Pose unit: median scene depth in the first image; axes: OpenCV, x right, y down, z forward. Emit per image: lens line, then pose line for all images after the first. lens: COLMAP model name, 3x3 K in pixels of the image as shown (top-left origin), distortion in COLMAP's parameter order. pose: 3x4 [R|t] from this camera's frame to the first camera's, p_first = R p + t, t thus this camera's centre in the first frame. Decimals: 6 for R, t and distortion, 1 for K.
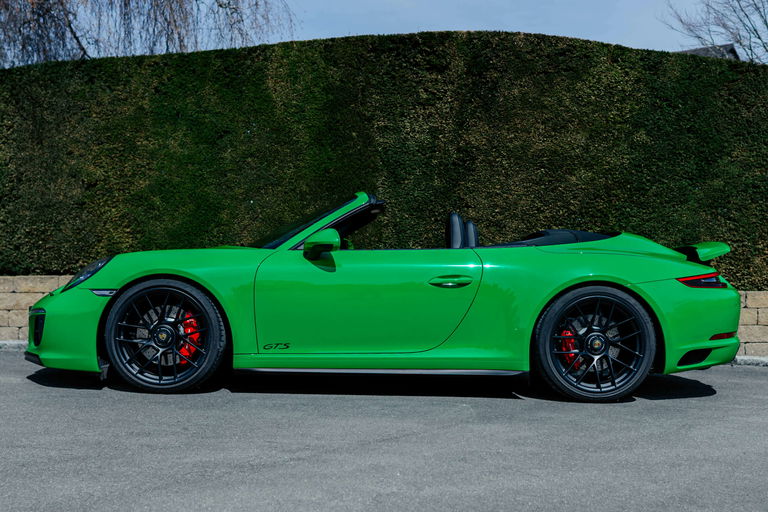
lens RADIAL K [[815.7, 0, 381.3], [0, 815.7, 269.5], [0, 0, 1]] dist [-0.047842, 0.000000]
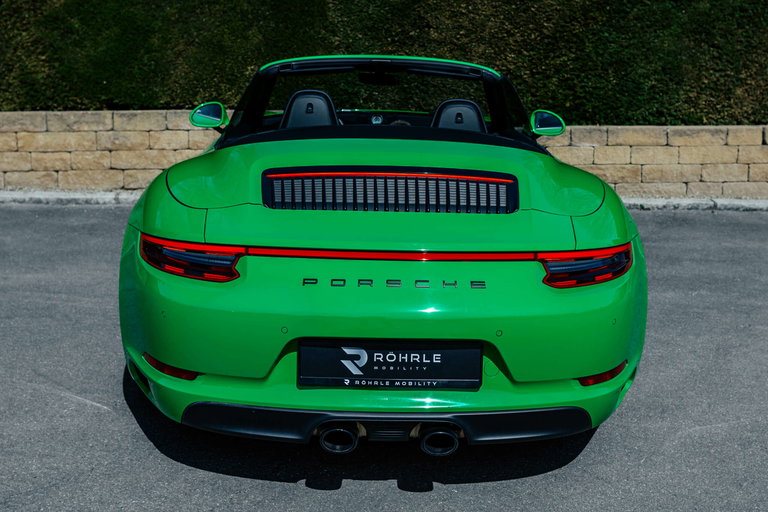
lens RADIAL K [[857.7, 0, 372.8], [0, 857.7, 211.2], [0, 0, 1]] dist [-0.053771, 0.000000]
pose [[0.996305, -0.014193, 0.084706, -0.040073], [-0.002013, 0.982121, 0.188239, -0.058300], [-0.085864, -0.187714, 0.978463, 0.051423]]
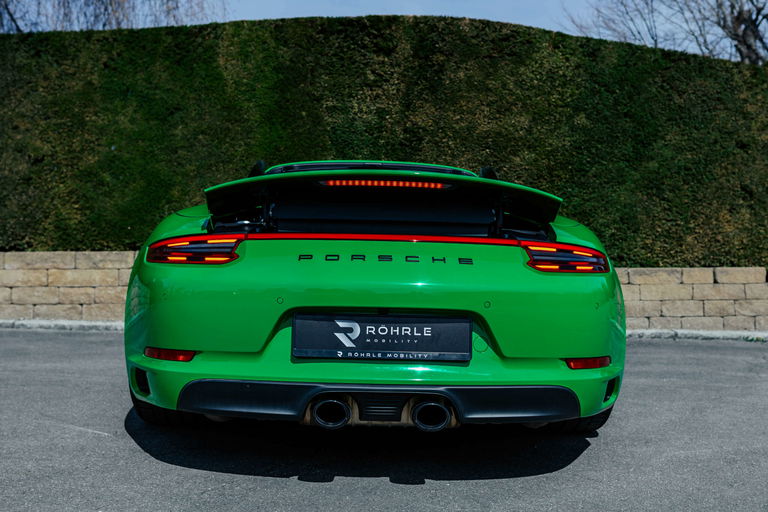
lens RADIAL K [[755.2, 0, 364.7], [0, 755.2, 243.0], [0, 0, 1]] dist [-0.046833, 0.000000]
pose [[0.996418, 0.002511, 0.084530, -0.039021], [-0.002140, 0.999988, -0.004478, -0.000472], [-0.084540, 0.004281, 0.996411, 0.060835]]
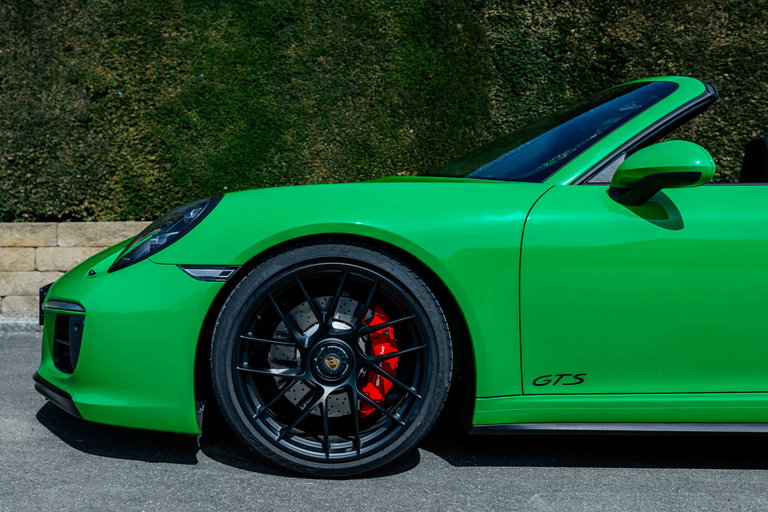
lens RADIAL K [[815.7, 0, 336.8], [0, 815.7, 236.4], [0, 0, 1]] dist [-0.047842, 0.000000]
pose [[0.999981, 0.000444, -0.006077, -0.145788], [-0.000226, 0.999358, 0.035826, -0.005407], [0.006089, -0.035824, 0.999340, 0.287665]]
